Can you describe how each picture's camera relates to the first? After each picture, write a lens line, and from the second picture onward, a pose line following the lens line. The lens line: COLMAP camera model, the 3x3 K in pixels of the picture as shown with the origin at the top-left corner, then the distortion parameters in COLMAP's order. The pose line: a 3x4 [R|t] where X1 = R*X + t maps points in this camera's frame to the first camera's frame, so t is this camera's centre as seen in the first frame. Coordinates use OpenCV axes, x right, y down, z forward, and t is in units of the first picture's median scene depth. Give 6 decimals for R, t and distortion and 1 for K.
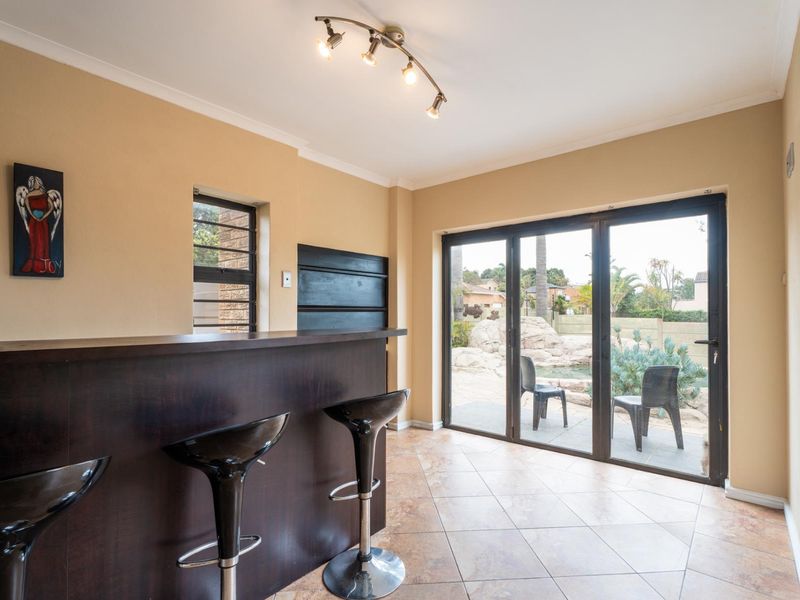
lens RADIAL K [[402.1, 0, 400.5], [0, 402.1, 304.9], [0, 0, 1]] dist [0.003657, 0.001546]
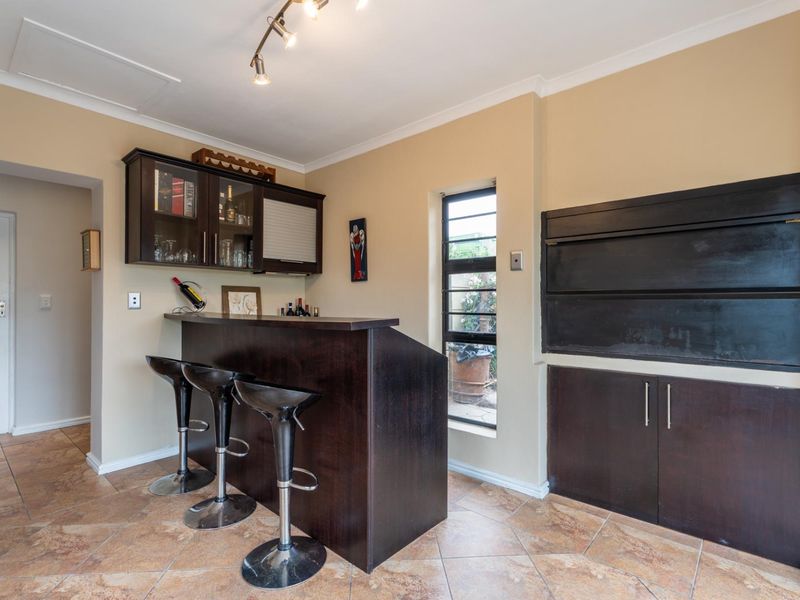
lens RADIAL K [[402.1, 0, 400.4], [0, 402.1, 301.1], [0, 0, 1]] dist [0.003657, 0.001546]
pose [[-0.010820, -0.007144, -0.999916, 0.822351], [0.015239, 0.999857, -0.007308, 0.028605], [0.999825, -0.015317, -0.010710, 1.180474]]
